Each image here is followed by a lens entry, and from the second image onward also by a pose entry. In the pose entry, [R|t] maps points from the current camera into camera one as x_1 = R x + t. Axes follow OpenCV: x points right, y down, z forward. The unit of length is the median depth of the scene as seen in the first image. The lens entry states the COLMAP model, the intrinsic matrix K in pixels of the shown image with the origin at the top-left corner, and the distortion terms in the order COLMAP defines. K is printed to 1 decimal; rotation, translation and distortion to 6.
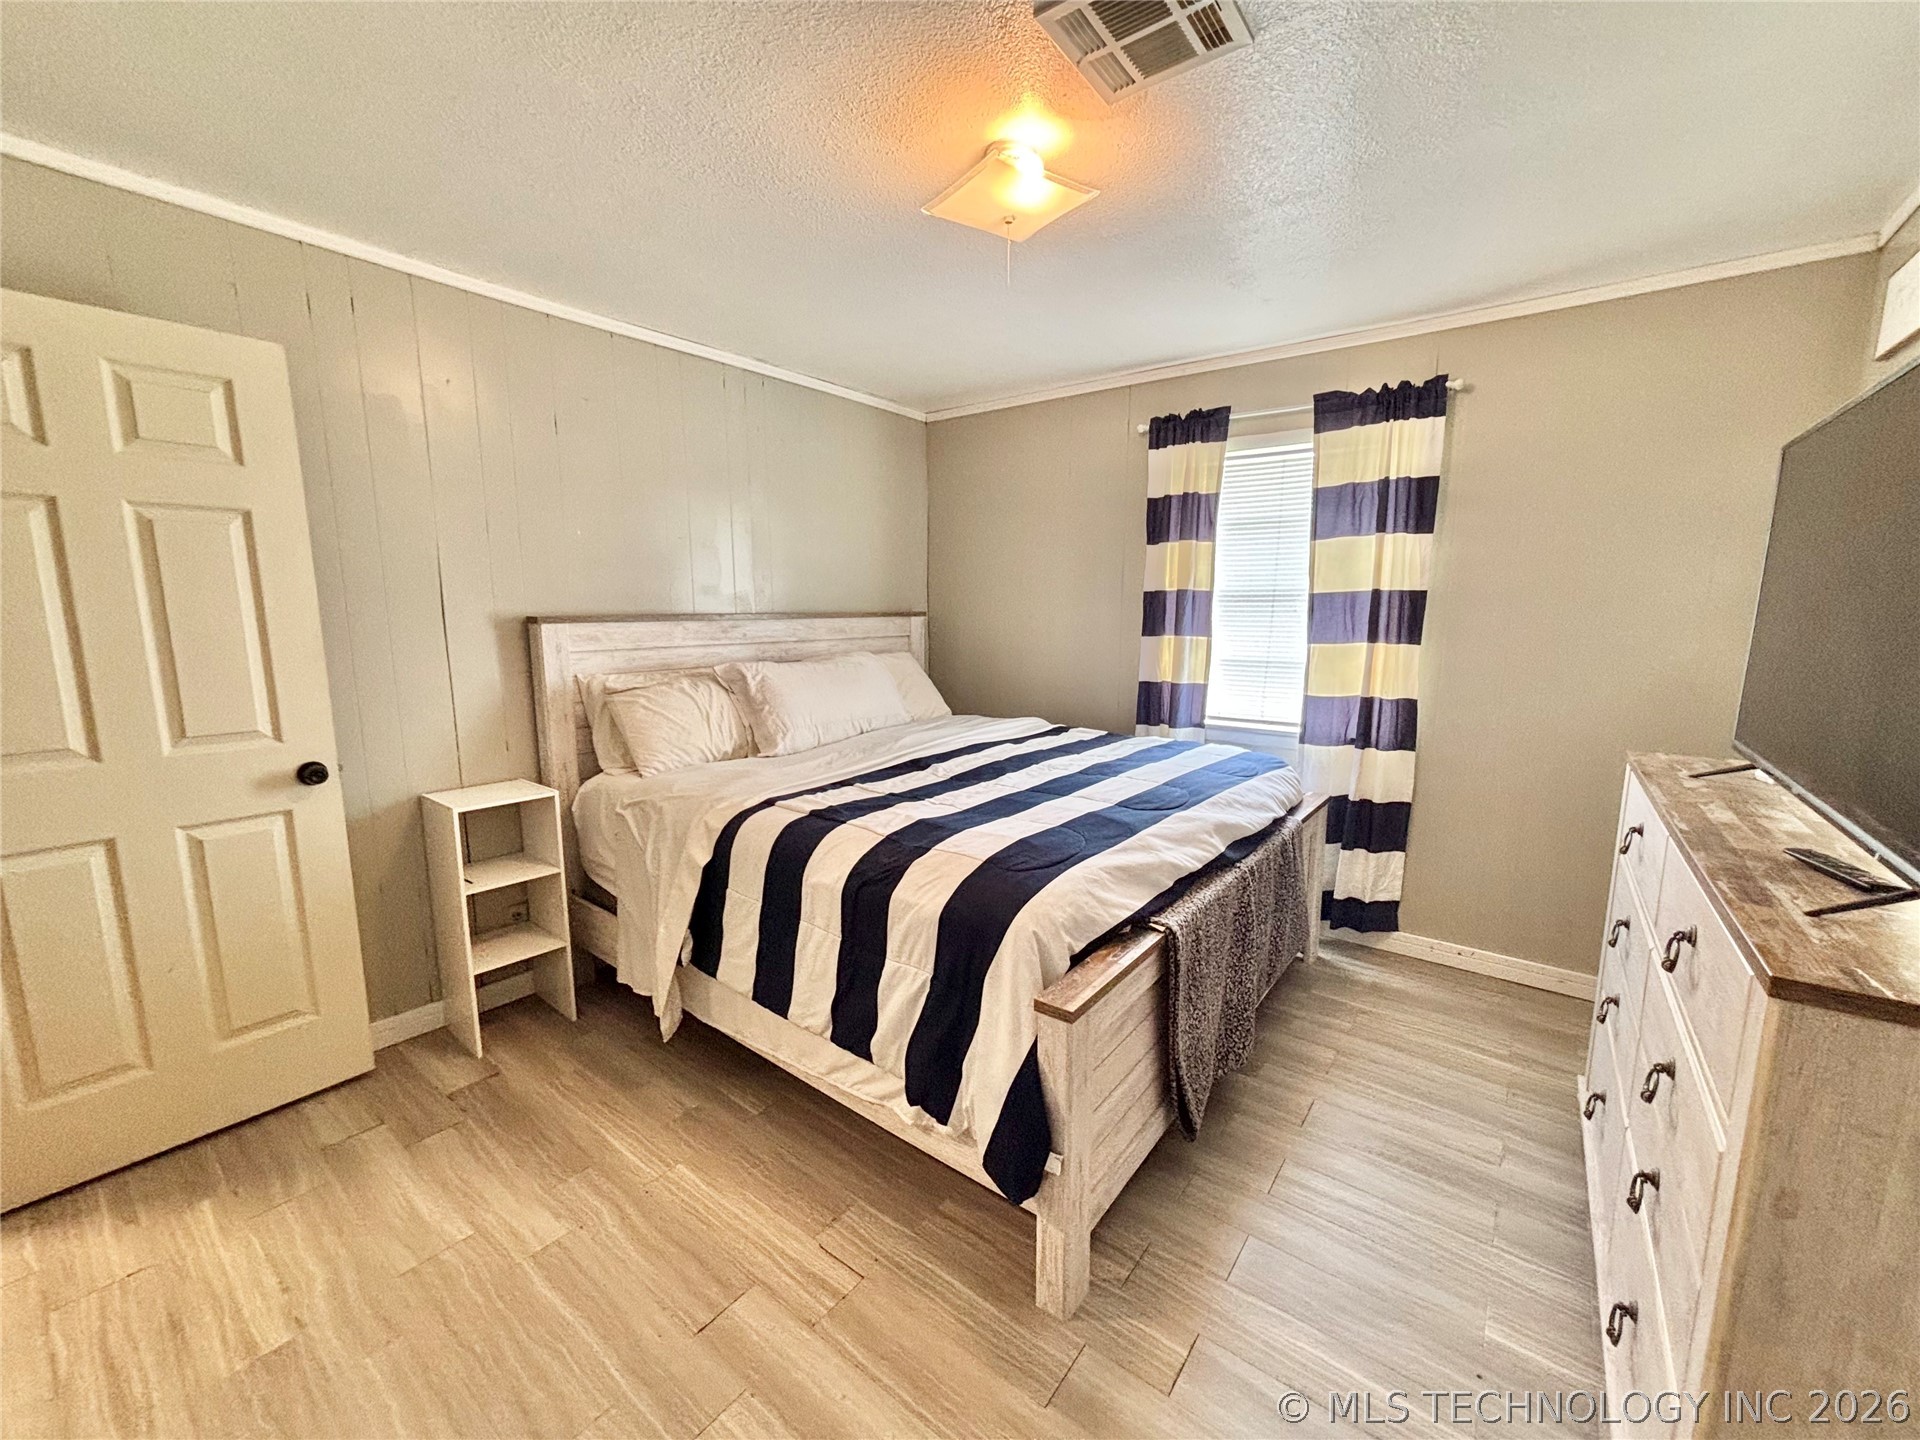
lens RADIAL K [[772.5, 0, 960.6], [0, 772.5, 722.7], [0, 0, 1]] dist [0.000625, -0.000116]
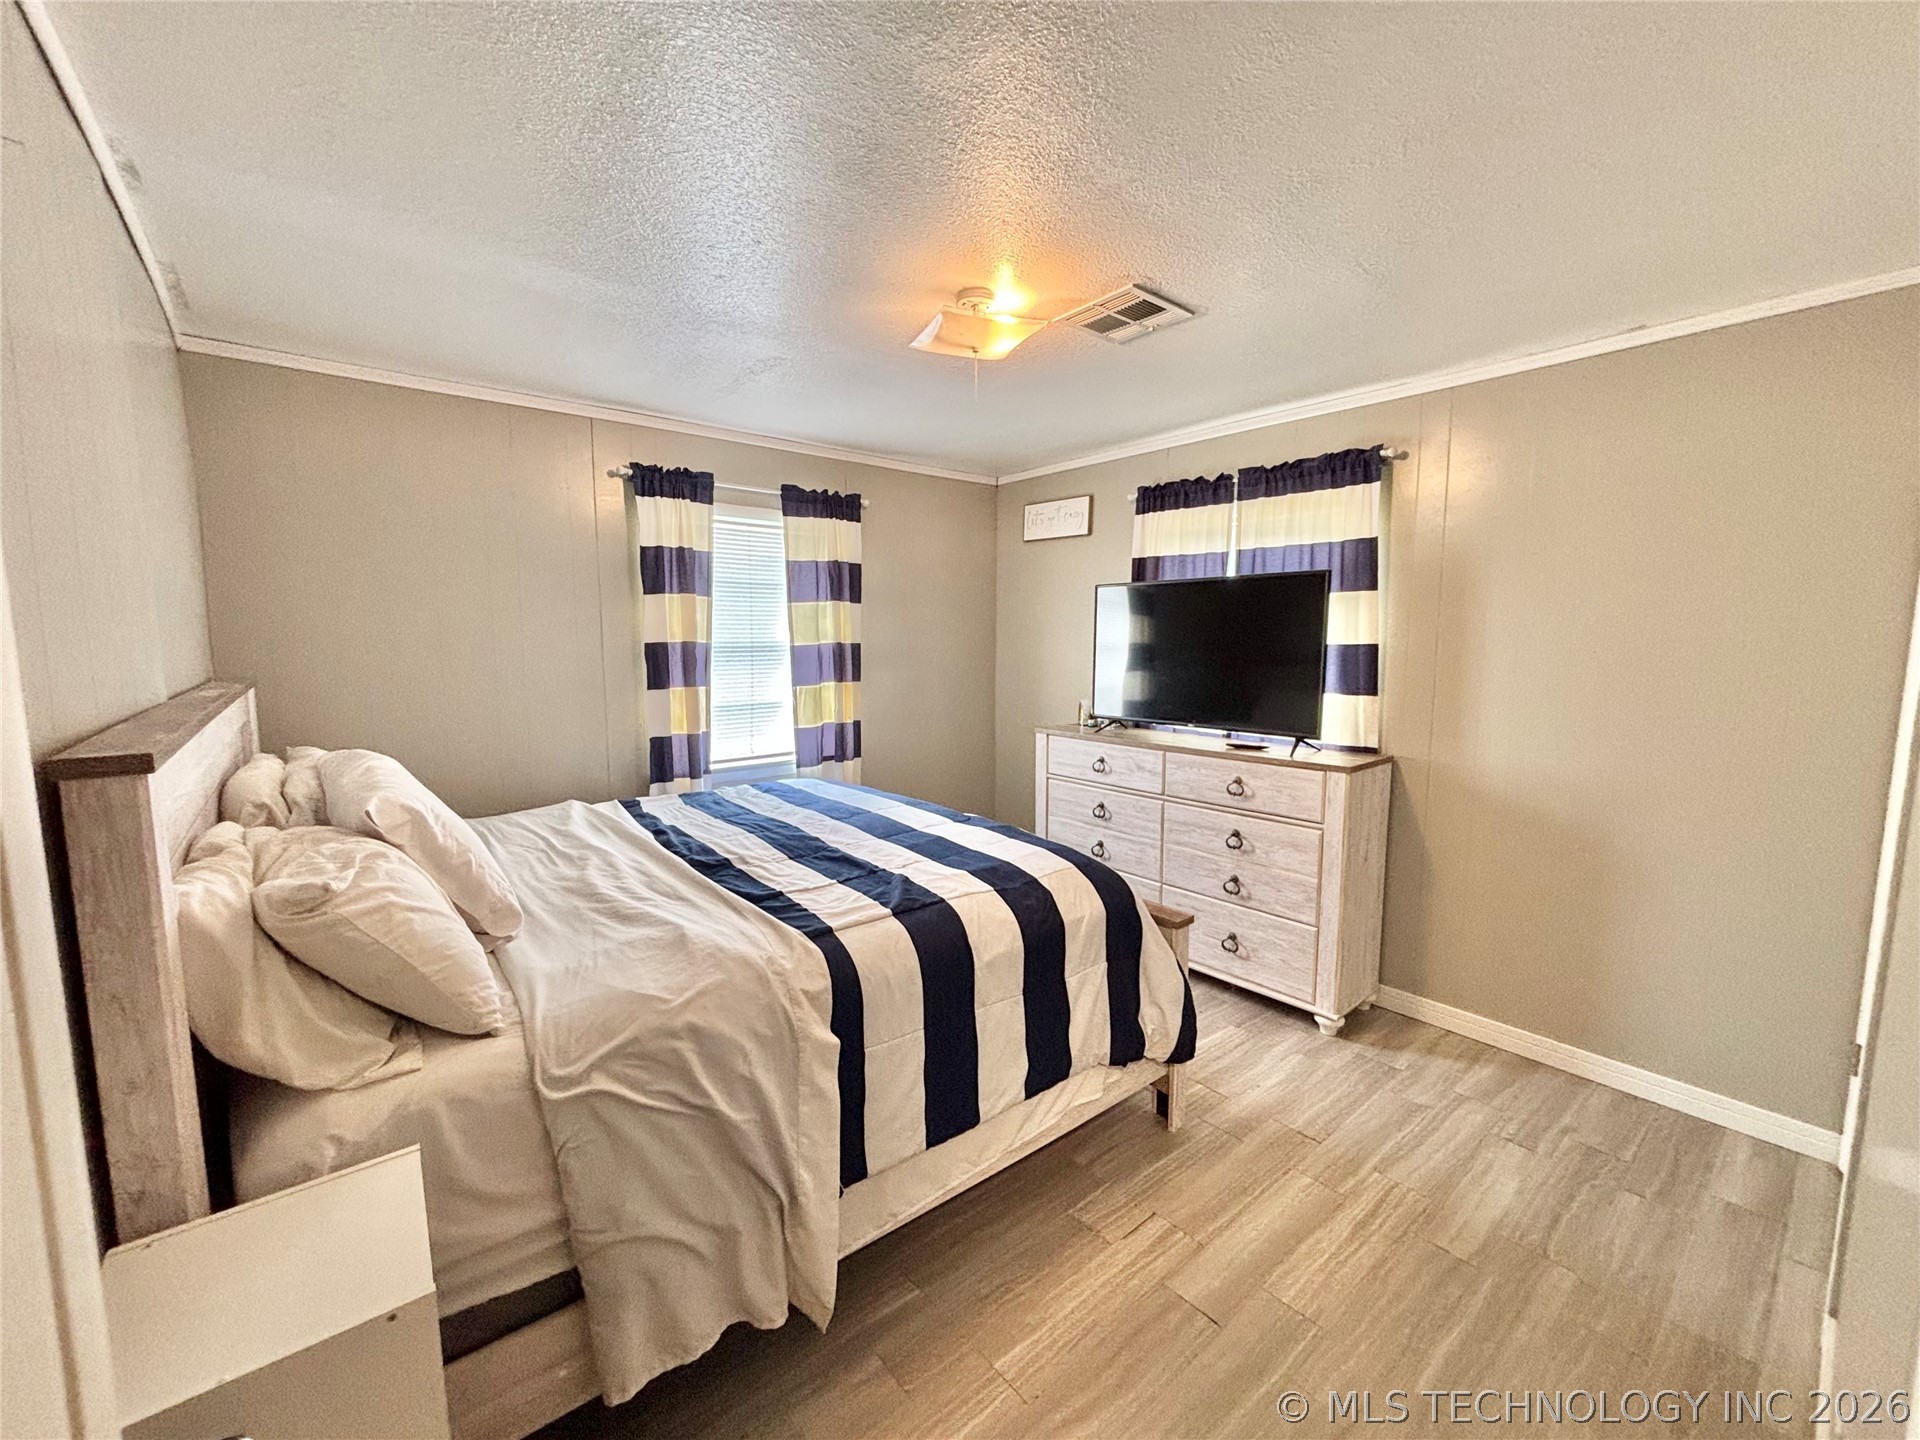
lens RADIAL K [[772.5, 0, 960.6], [0, 772.5, 722.7], [0, 0, 1]] dist [0.000625, -0.000116]
pose [[0.222243, -0.112153, 0.968519, -0.662466], [0.149830, 0.985491, 0.079737, -0.102234], [-0.963410, 0.127392, 0.235822, 0.461097]]
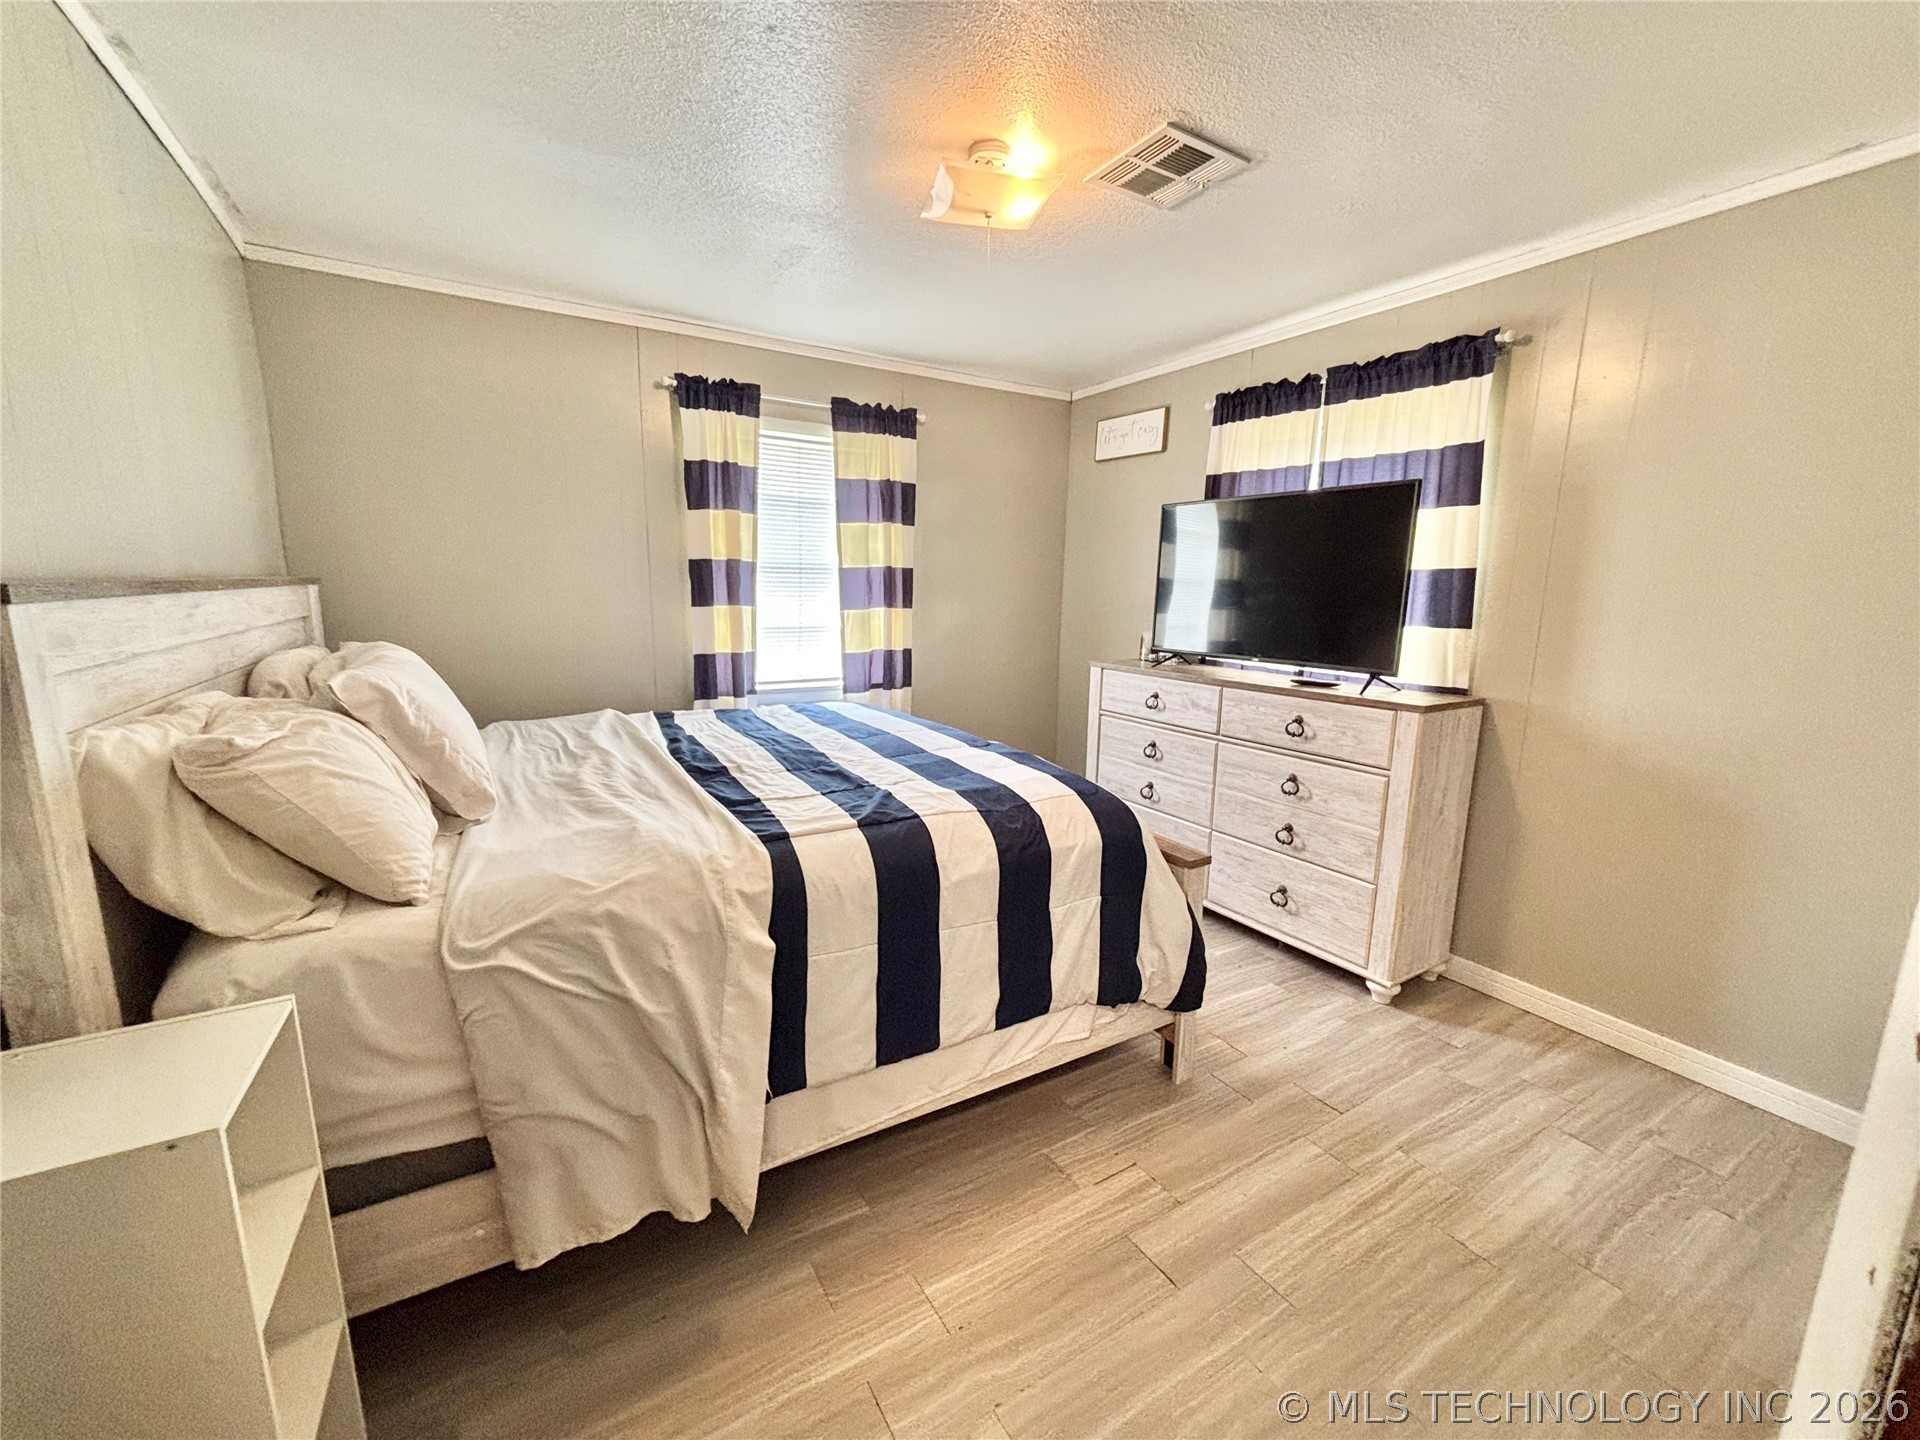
lens RADIAL K [[772.5, 0, 960.6], [0, 772.5, 722.7], [0, 0, 1]] dist [0.000625, -0.000116]
pose [[0.364664, -0.160941, 0.917125, -0.595452], [0.125714, 0.984441, 0.122768, -0.052682], [-0.922614, 0.070527, 0.379223, 0.384049]]
